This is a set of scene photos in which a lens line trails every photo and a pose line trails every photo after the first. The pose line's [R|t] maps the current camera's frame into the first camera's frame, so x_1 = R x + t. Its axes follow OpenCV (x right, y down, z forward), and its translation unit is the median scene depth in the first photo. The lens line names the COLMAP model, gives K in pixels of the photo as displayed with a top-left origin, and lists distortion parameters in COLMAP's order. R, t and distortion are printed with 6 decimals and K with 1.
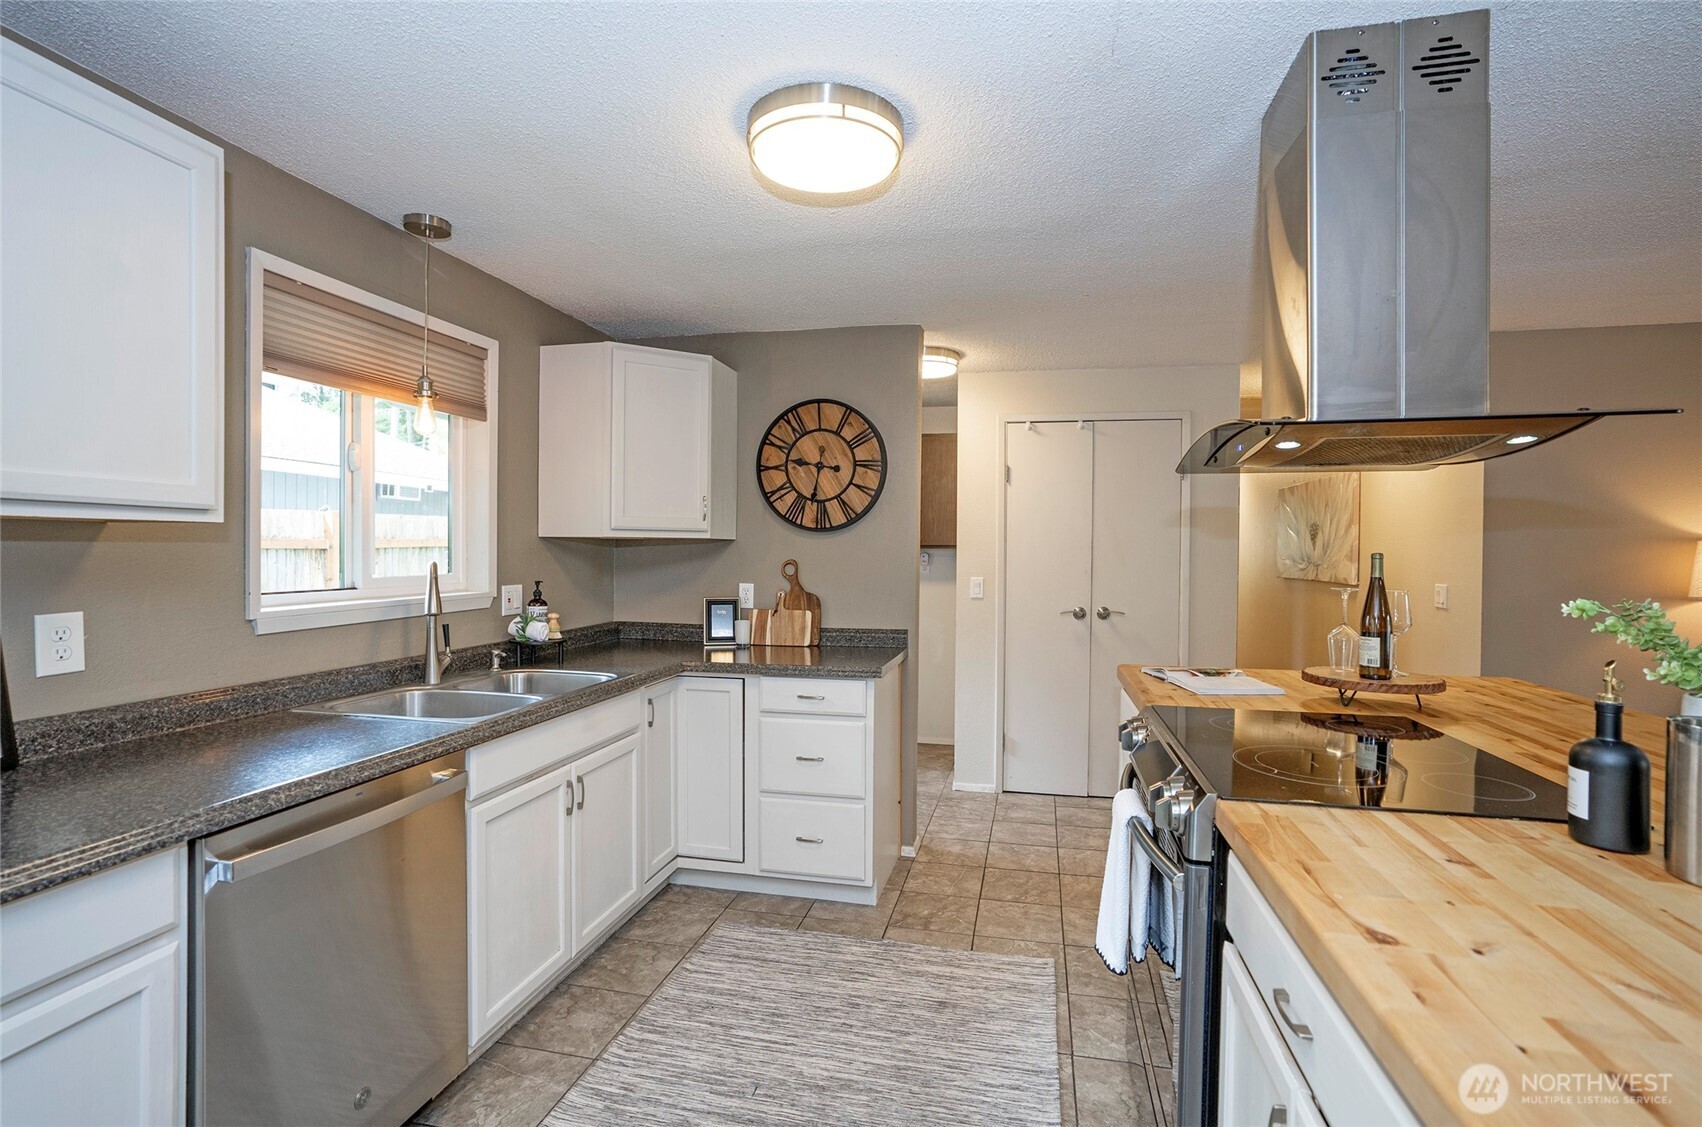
lens RADIAL K [[790.4, 0, 857.5], [0, 790.4, 568.0], [0, 0, 1]] dist [-0.041286, 0.024096]
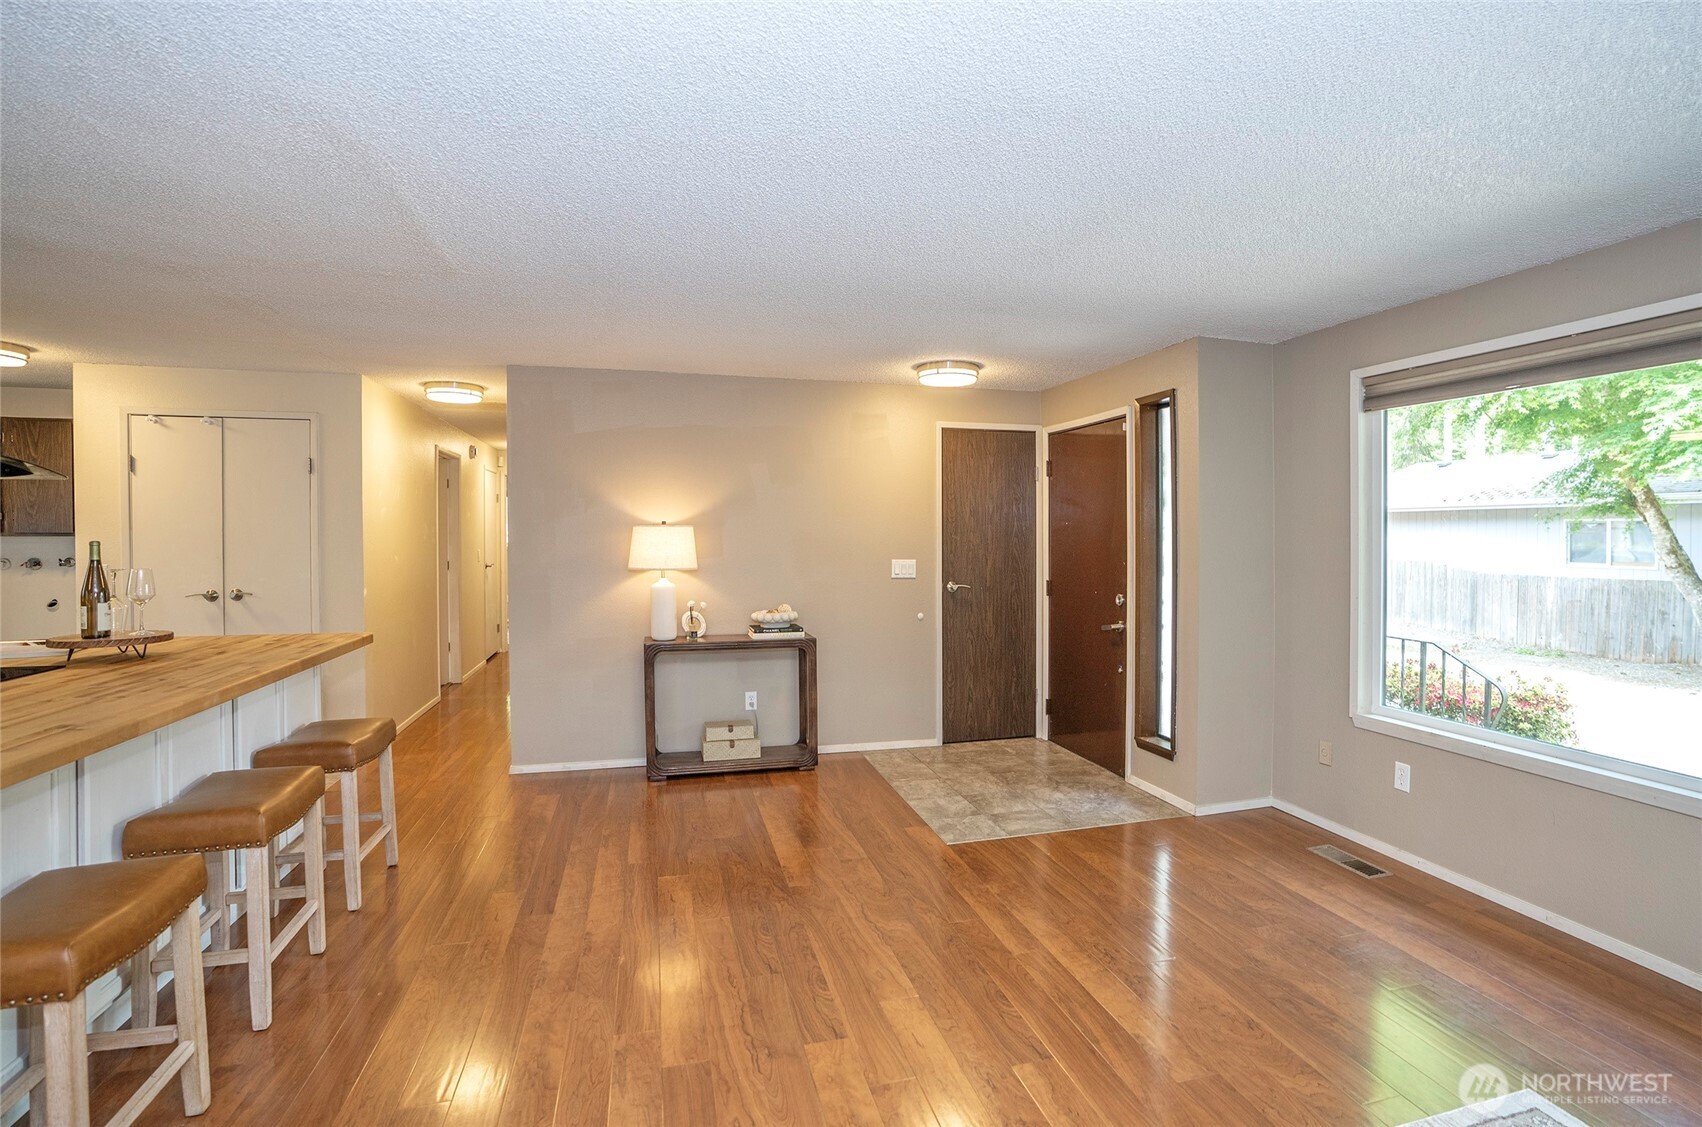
lens RADIAL K [[834.5, 0, 844.6], [0, 834.5, 542.2], [0, 0, 1]] dist [0.000161, 0.000445]
pose [[0.901508, -0.012745, 0.432574, 0.793211], [0.016837, 0.999842, -0.005632, 0.007500], [-0.432435, 0.012360, 0.901581, -0.553762]]
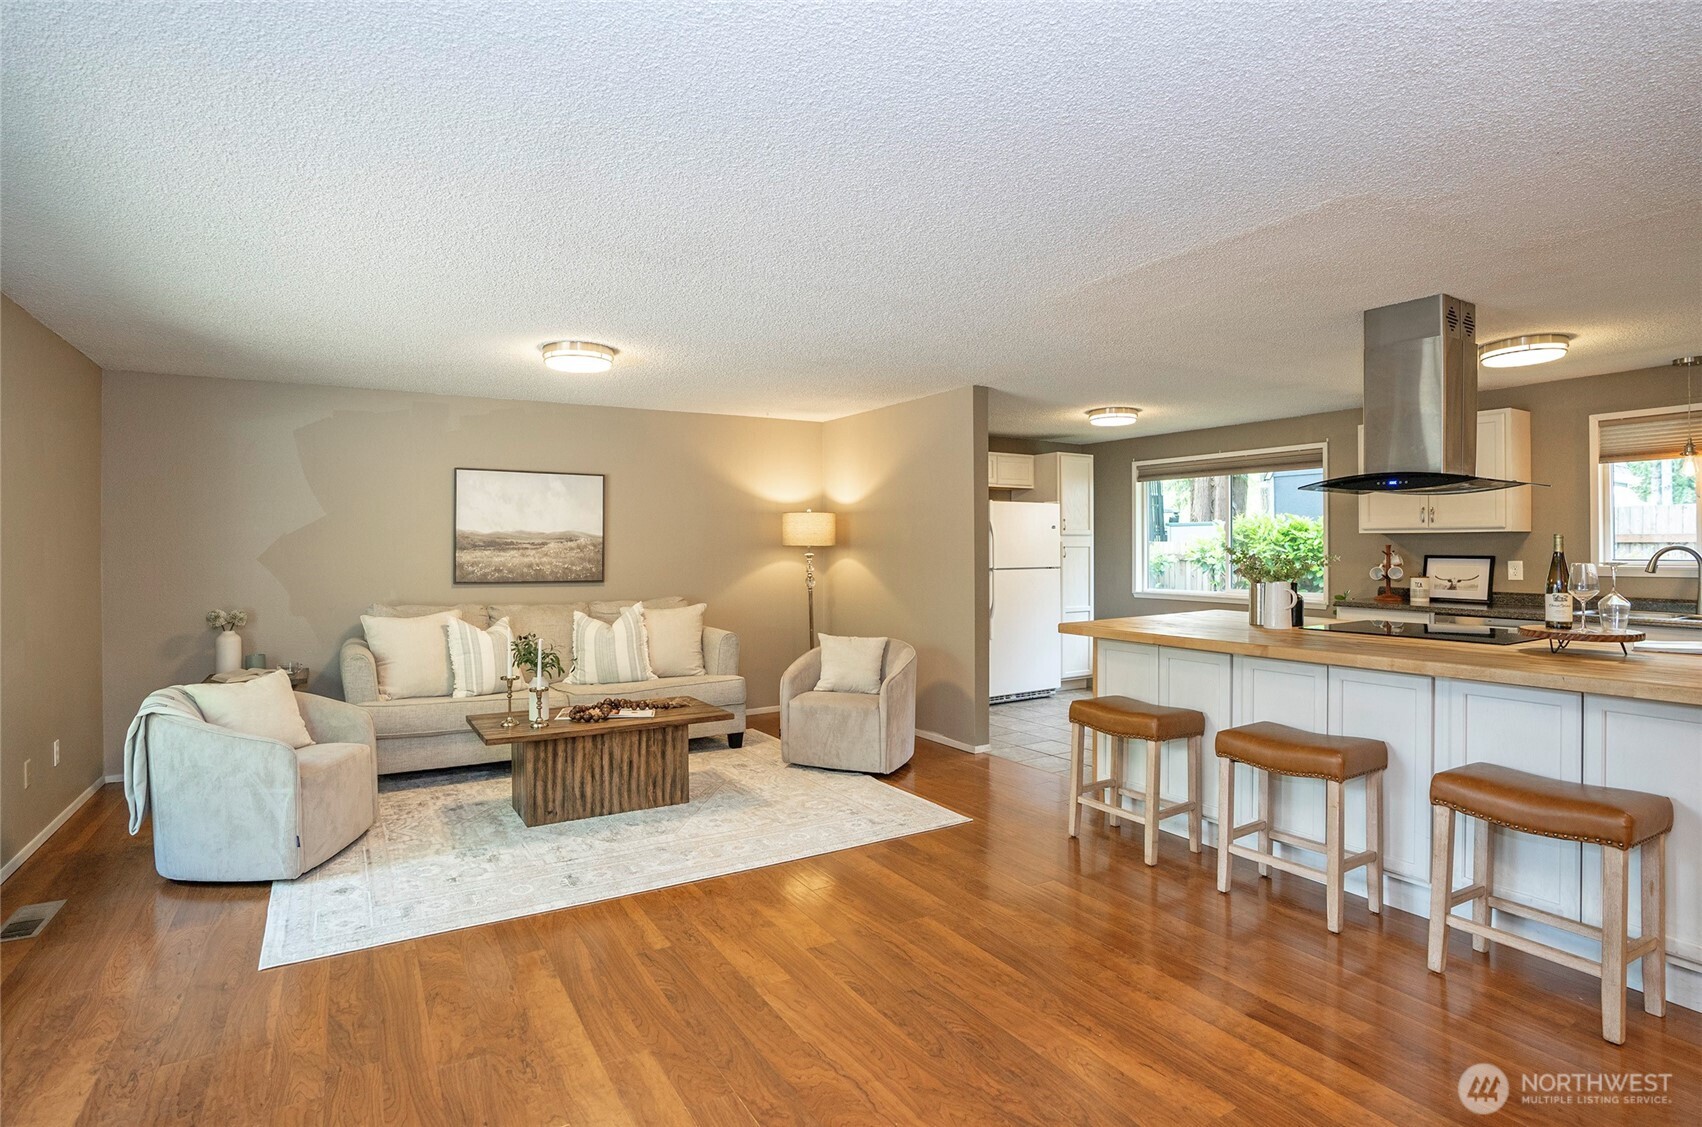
lens RADIAL K [[834.5, 0, 844.6], [0, 834.5, 542.2], [0, 0, 1]] dist [0.000161, 0.000445]
pose [[-0.721315, -0.007859, -0.692562, 1.715742], [-0.017341, 0.999827, 0.006716, 0.004436], [0.692390, 0.016854, -0.721327, 0.804965]]
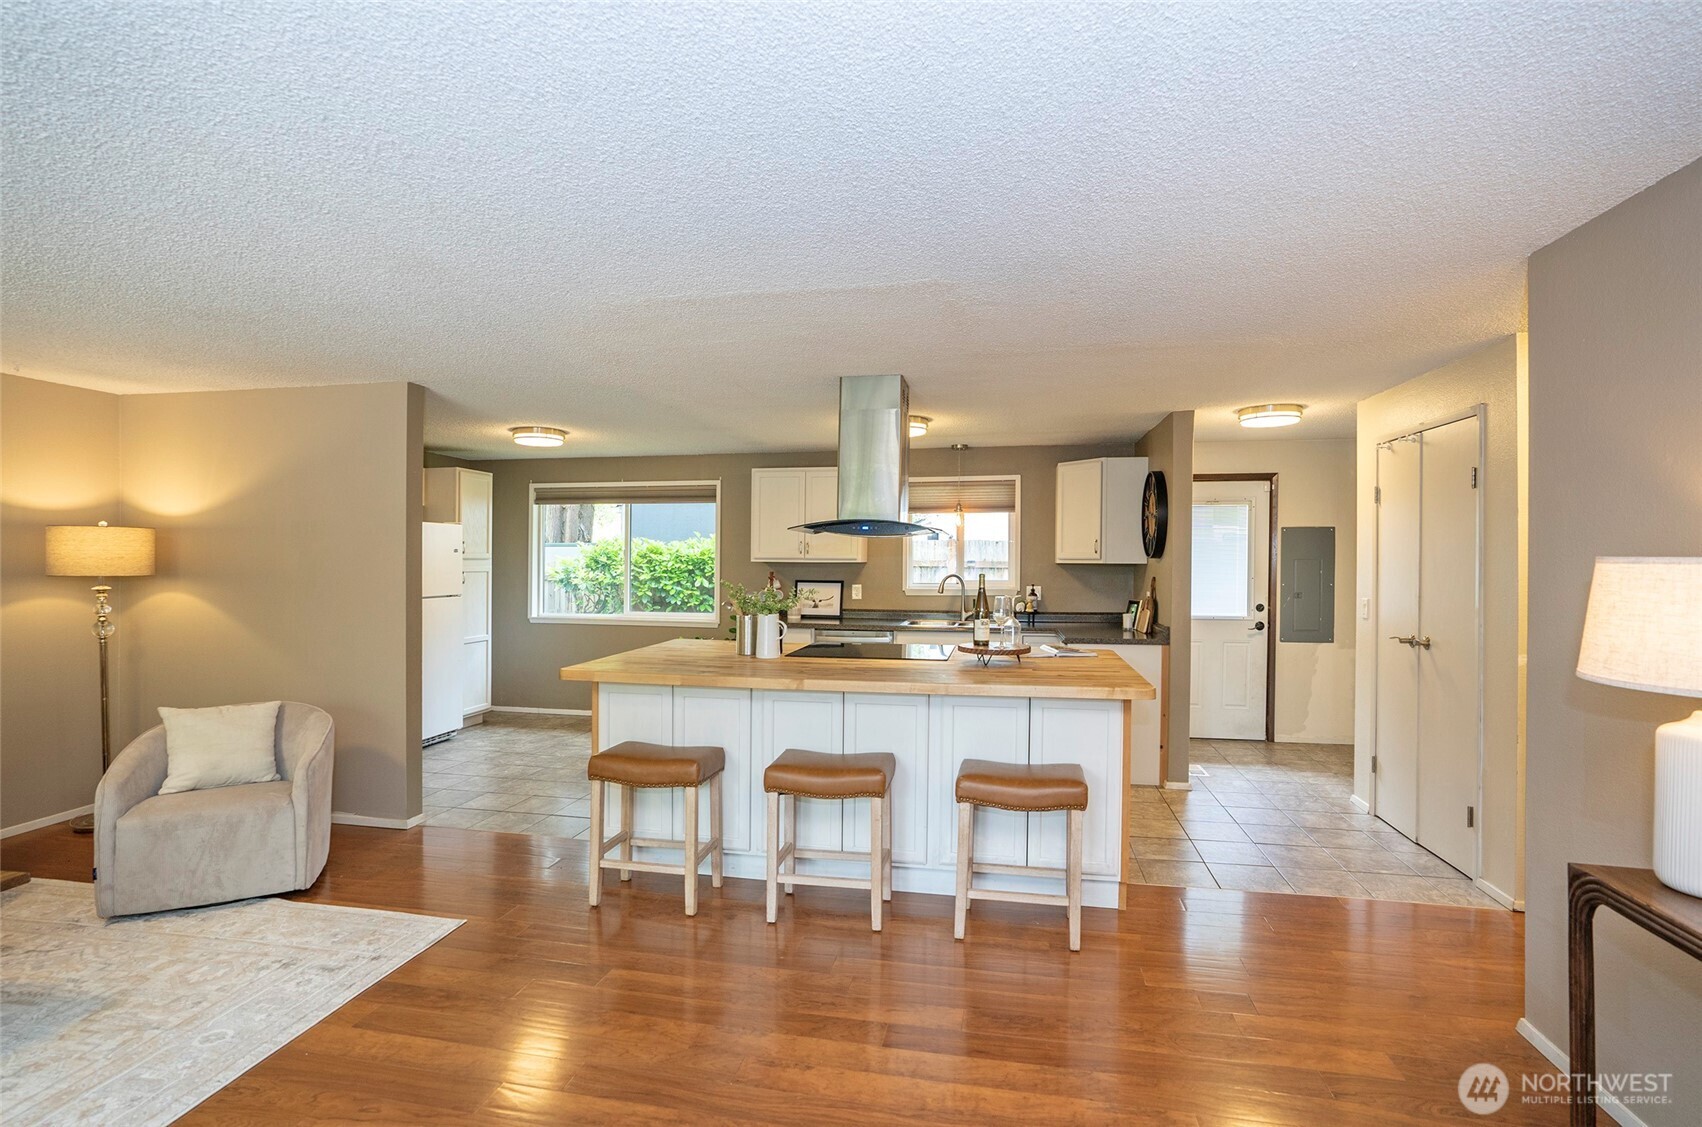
lens RADIAL K [[799.1, 0, 847.9], [0, 799.1, 555.1], [0, 0, 1]] dist [-0.058896, 0.037786]
pose [[0.011003, -0.013028, -0.999855, 1.668970], [-0.024340, 0.999615, -0.013293, -0.020540], [0.999643, 0.024483, 0.010681, 0.455196]]
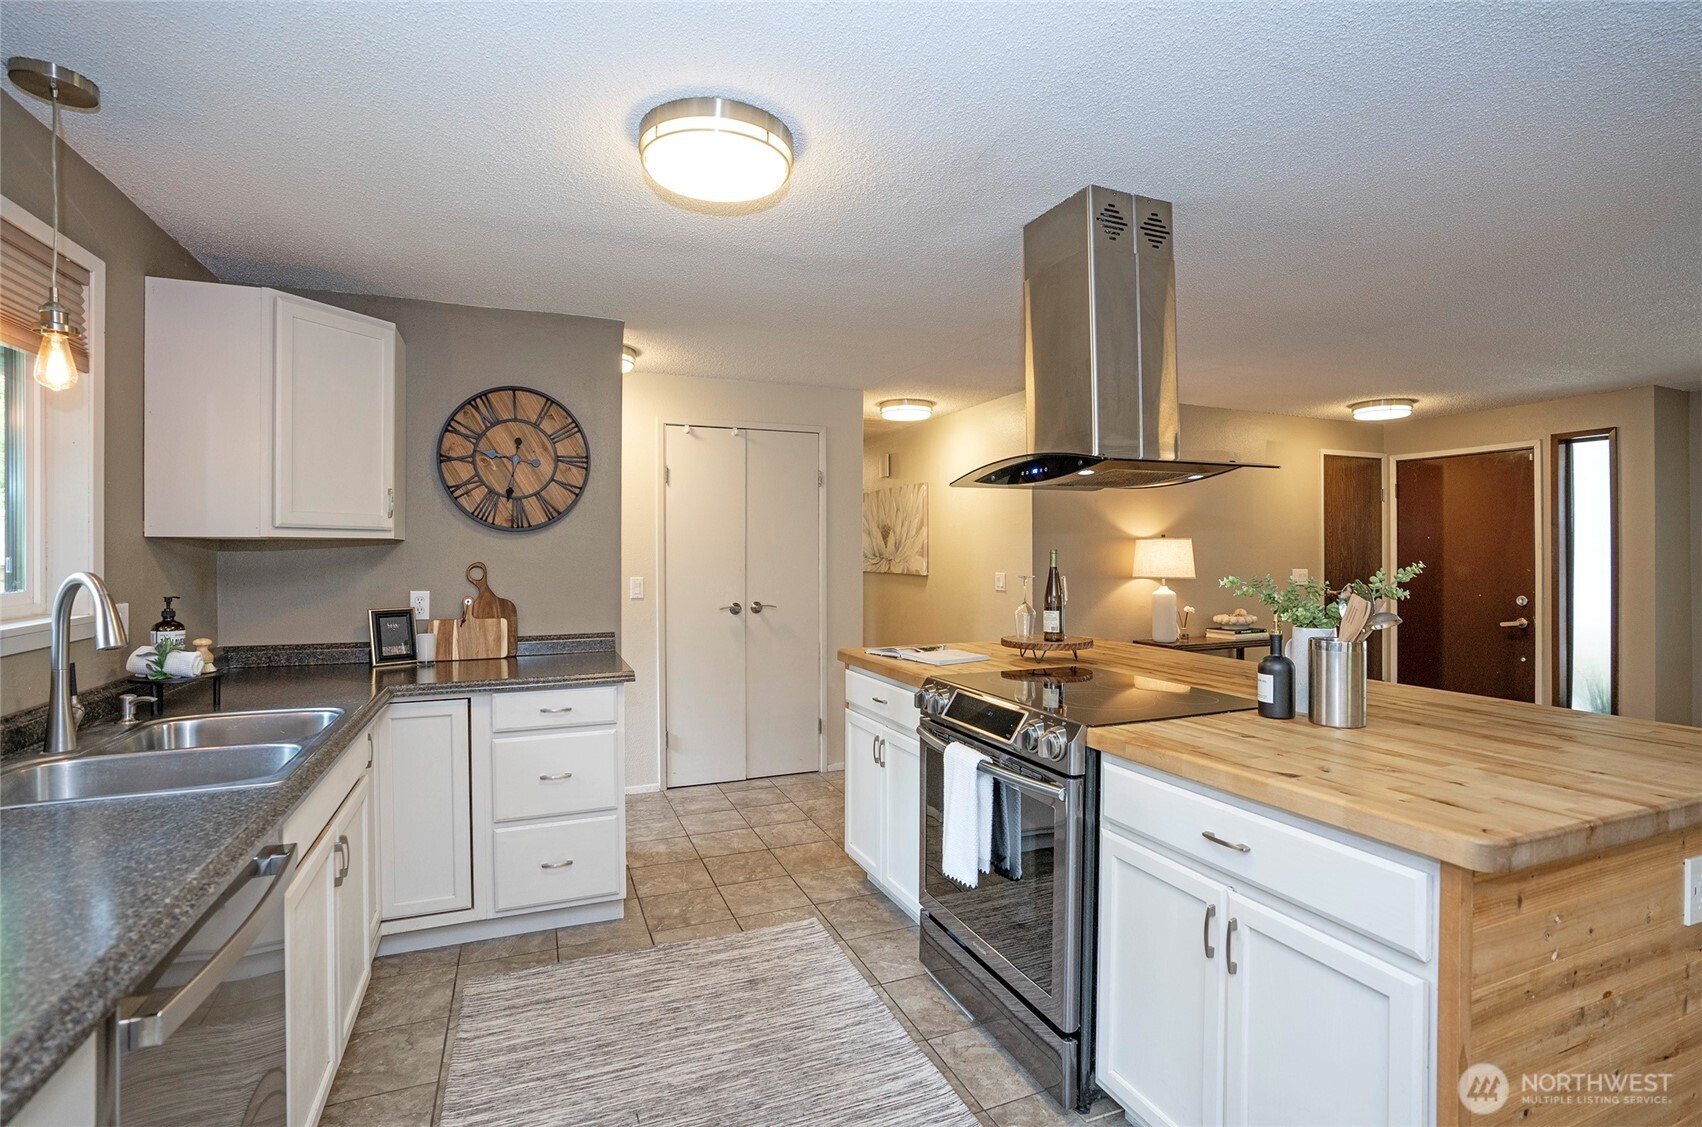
lens RADIAL K [[799.1, 0, 847.9], [0, 799.1, 555.1], [0, 0, 1]] dist [-0.058896, 0.037786]
pose [[0.825076, -0.011951, 0.564895, -0.281099], [0.020641, 0.999746, -0.008997, -0.002540], [-0.564644, 0.019083, 0.825114, 0.032449]]
